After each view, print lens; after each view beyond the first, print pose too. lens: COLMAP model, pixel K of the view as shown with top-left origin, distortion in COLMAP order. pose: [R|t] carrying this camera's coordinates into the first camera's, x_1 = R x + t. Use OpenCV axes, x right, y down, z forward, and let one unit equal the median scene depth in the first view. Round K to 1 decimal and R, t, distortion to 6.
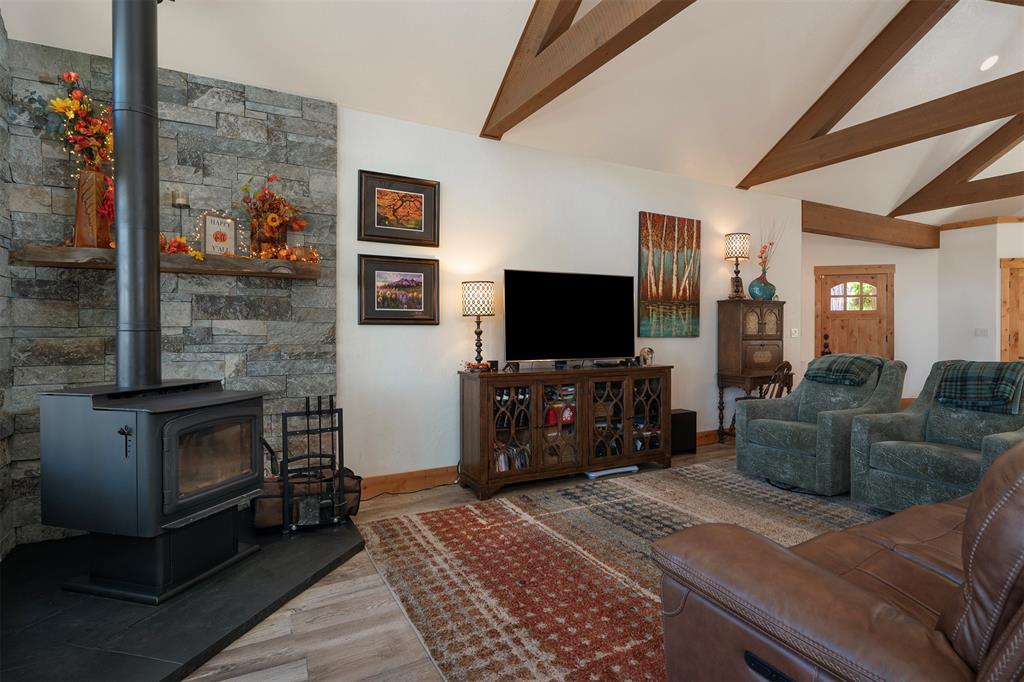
lens RADIAL K [[520.8, 0, 515.0], [0, 520.8, 333.5], [0, 0, 1]] dist [-0.002417, -0.000447]
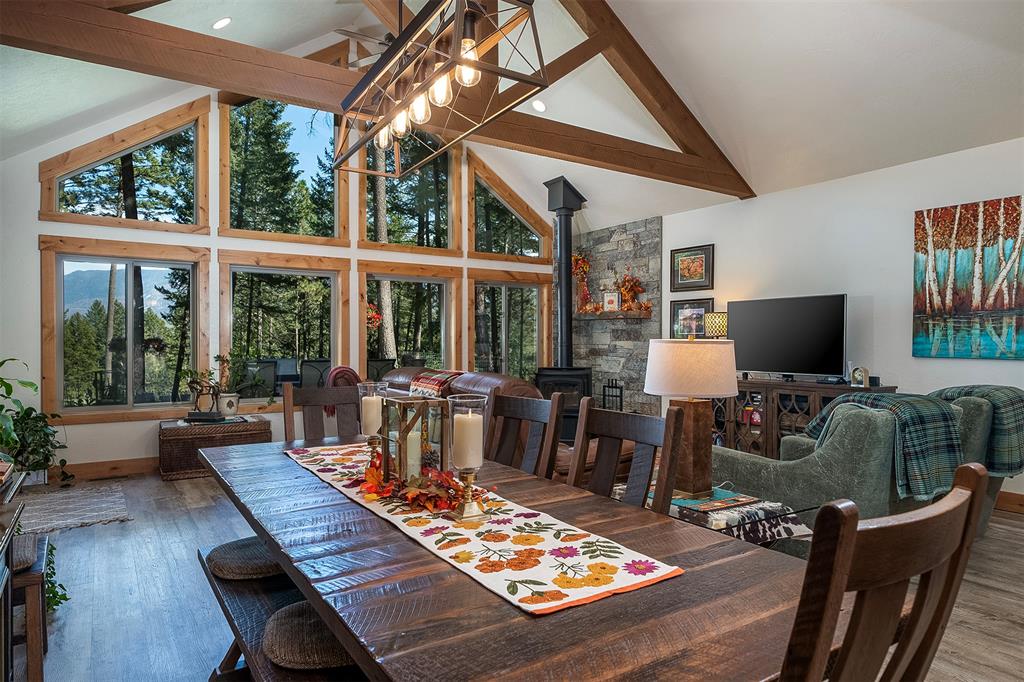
lens RADIAL K [[637.8, 0, 512.3], [0, 637.8, 344.3], [0, 0, 1]] dist [0.002142, -0.000940]
pose [[0.073085, 0.005122, -0.997313, 1.465832], [-0.007784, 0.999959, 0.004565, -0.016258], [0.997295, 0.007429, 0.073122, 0.300441]]
